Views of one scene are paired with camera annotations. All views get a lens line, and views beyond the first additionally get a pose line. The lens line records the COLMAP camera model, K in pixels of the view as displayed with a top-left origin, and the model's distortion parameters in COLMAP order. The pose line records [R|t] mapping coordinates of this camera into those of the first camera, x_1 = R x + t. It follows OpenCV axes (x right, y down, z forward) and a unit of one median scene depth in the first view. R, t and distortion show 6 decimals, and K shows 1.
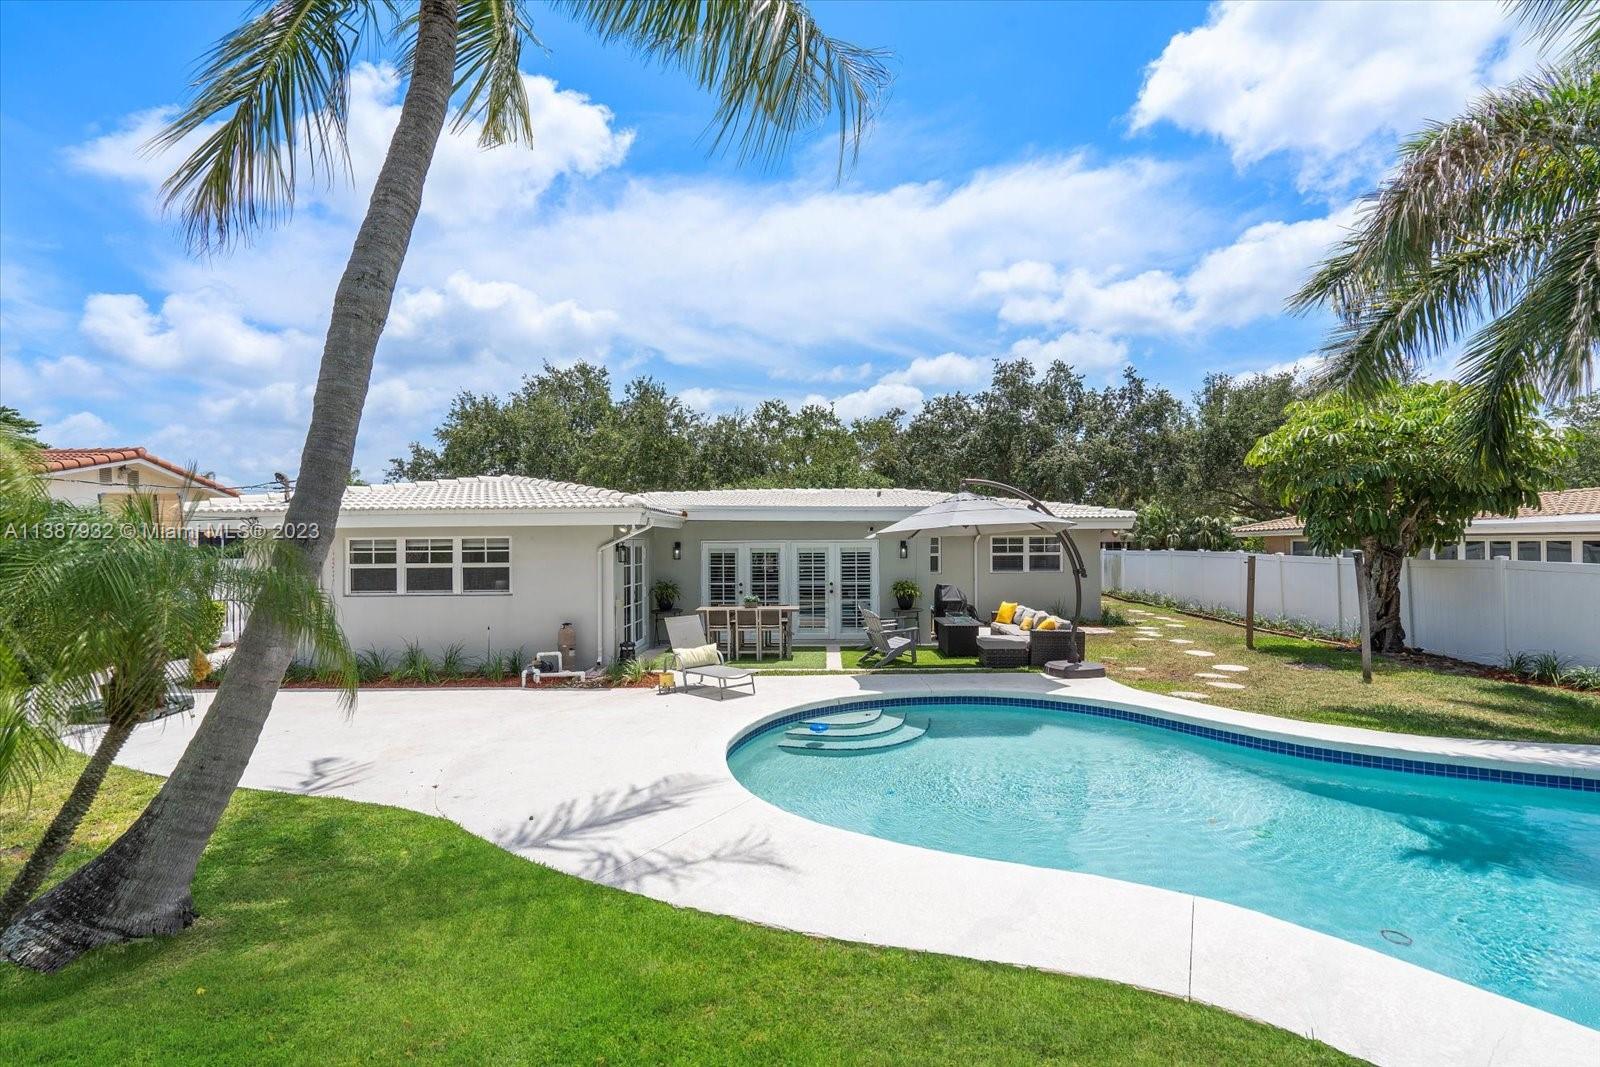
lens RADIAL K [[743.7, 0, 787.9], [0, 743.7, 540.2], [0, 0, 1]] dist [-0.004410, 0.000784]
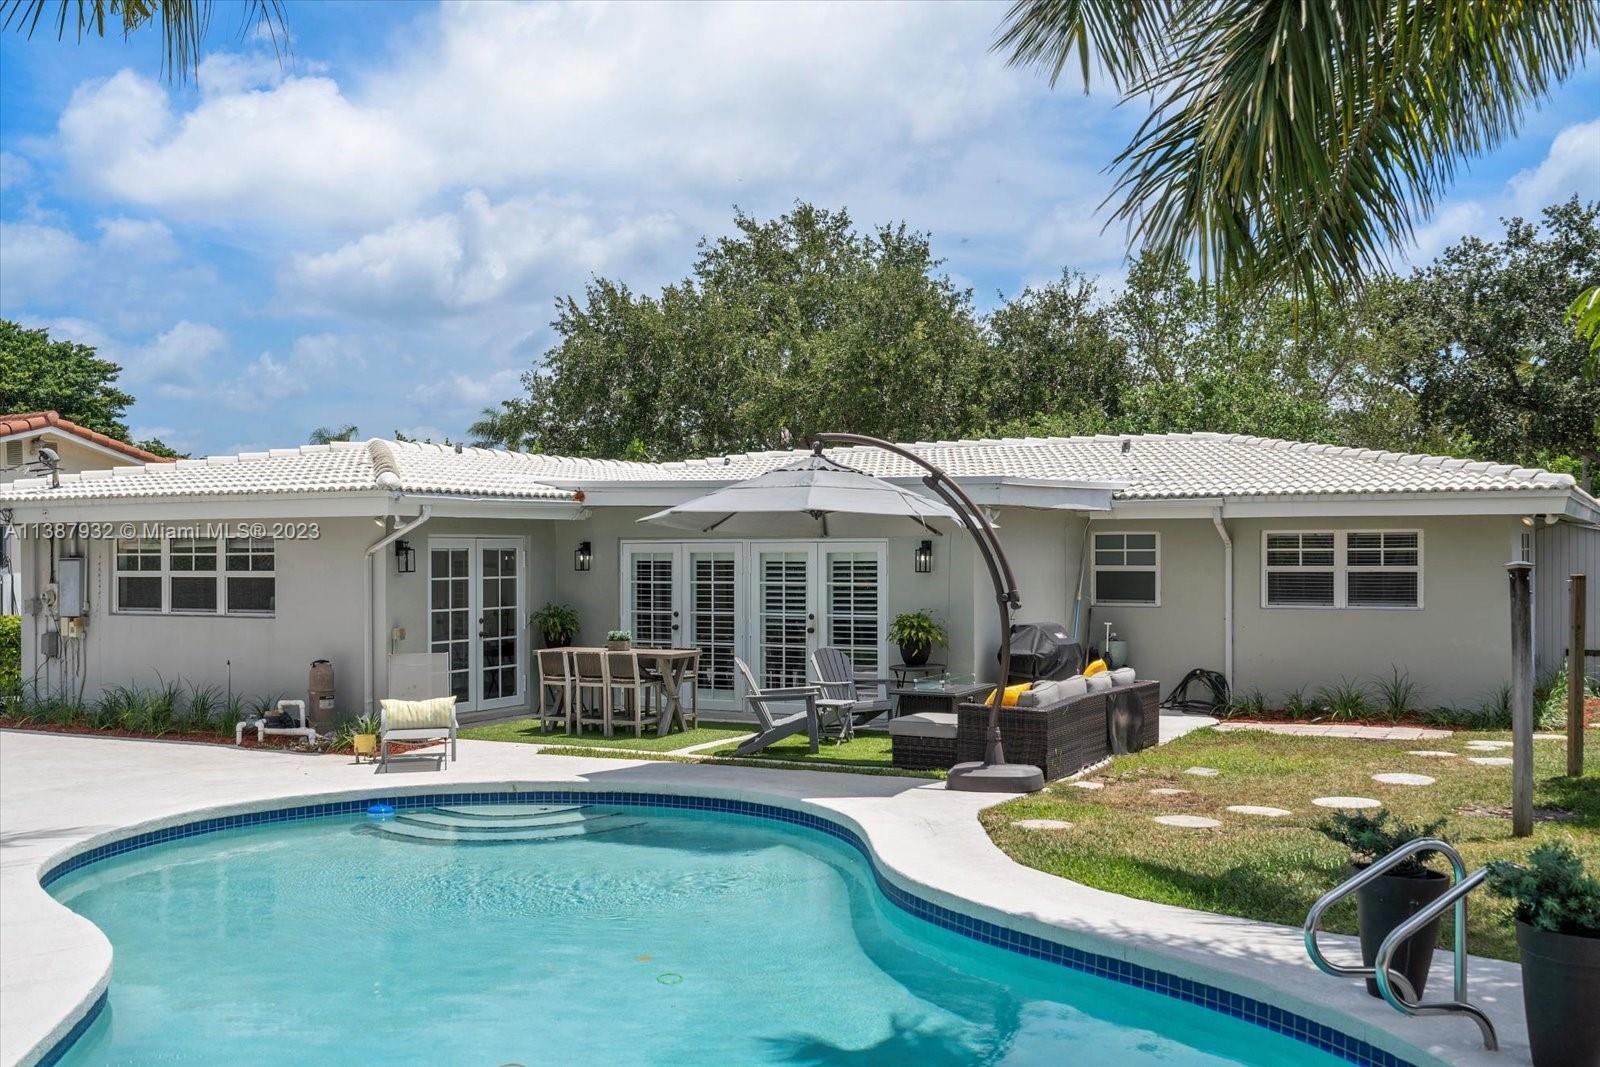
lens RADIAL K [[1653.2, 0, 800.0], [0, 1653.2, 533.5], [0, 0, 1]] dist [0.007929, 0.006612]
pose [[0.881261, -0.000679, -0.472629, 0.640260], [-0.000773, 0.999996, -0.002877, -0.000683], [0.472629, 0.002901, 0.881257, -0.105524]]
